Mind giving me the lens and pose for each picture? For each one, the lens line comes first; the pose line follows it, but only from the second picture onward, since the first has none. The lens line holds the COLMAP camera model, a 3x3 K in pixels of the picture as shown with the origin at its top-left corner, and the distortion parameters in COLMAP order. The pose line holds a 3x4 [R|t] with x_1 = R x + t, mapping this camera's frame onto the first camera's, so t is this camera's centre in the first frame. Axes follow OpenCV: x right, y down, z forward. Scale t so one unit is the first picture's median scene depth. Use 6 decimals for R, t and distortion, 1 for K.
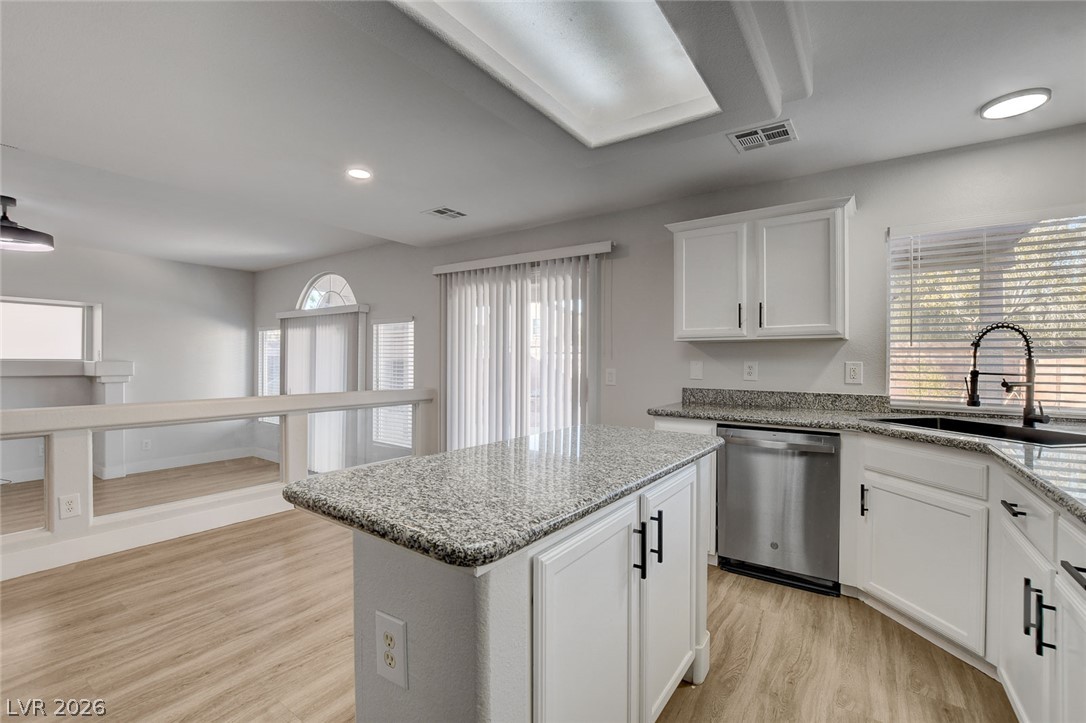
lens RADIAL K [[470.8, 0, 535.2], [0, 470.8, 359.5], [0, 0, 1]] dist [-0.019214, 0.003953]
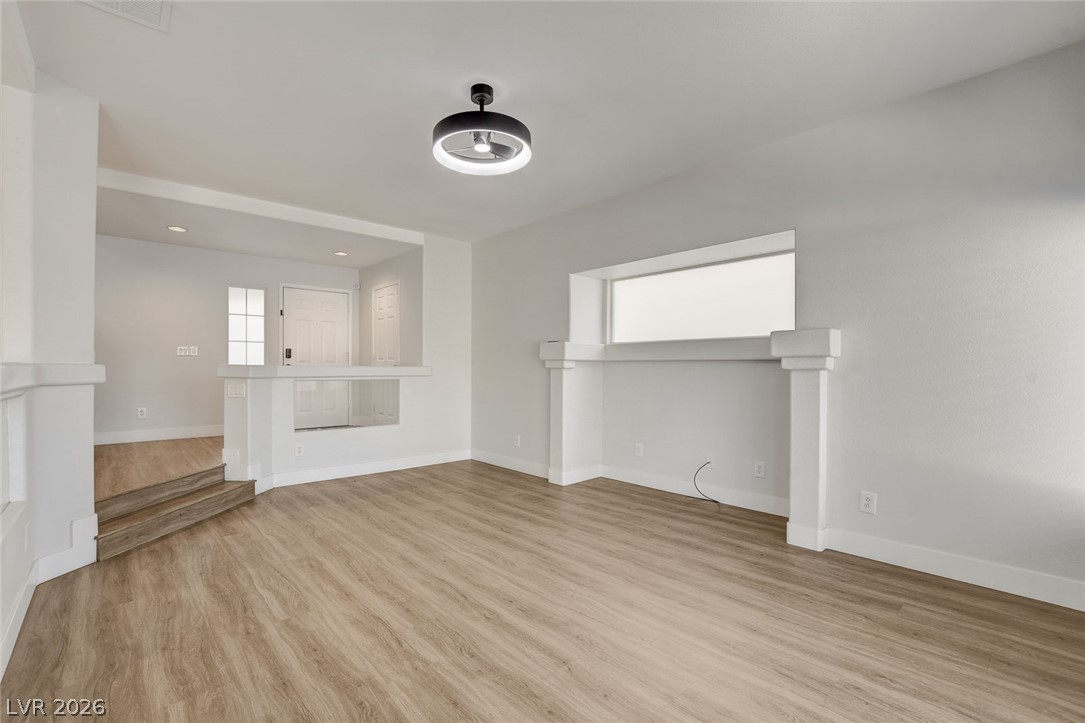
lens RADIAL K [[475.3, 0, 540.3], [0, 475.3, 364.9], [0, 0, 1]] dist [-0.019907, 0.001000]
pose [[-0.207052, -0.013751, -0.978233, -0.440093], [-0.002509, 0.999905, -0.013524, 0.075599], [0.978327, -0.000346, -0.207067, 1.175774]]
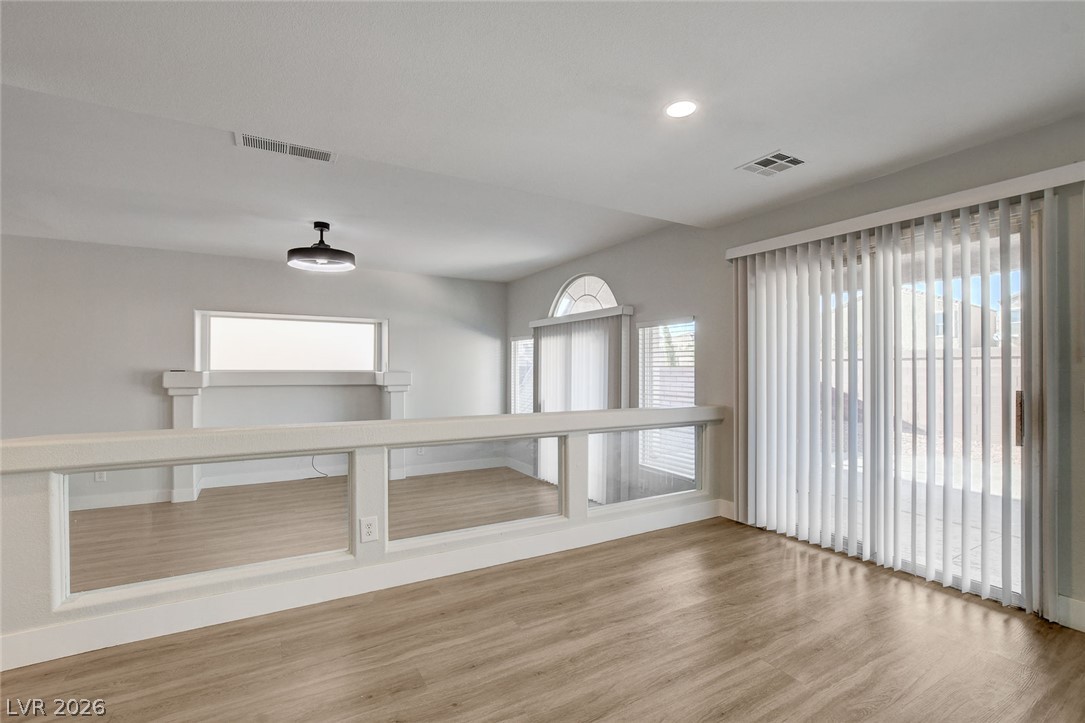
lens RADIAL K [[475.3, 0, 540.3], [0, 475.3, 364.9], [0, 0, 1]] dist [-0.019907, 0.001000]
pose [[0.908488, -0.007890, -0.417836, -0.196260], [0.004008, 0.999940, -0.010166, -0.000249], [0.417891, 0.007561, 0.908466, 0.186442]]
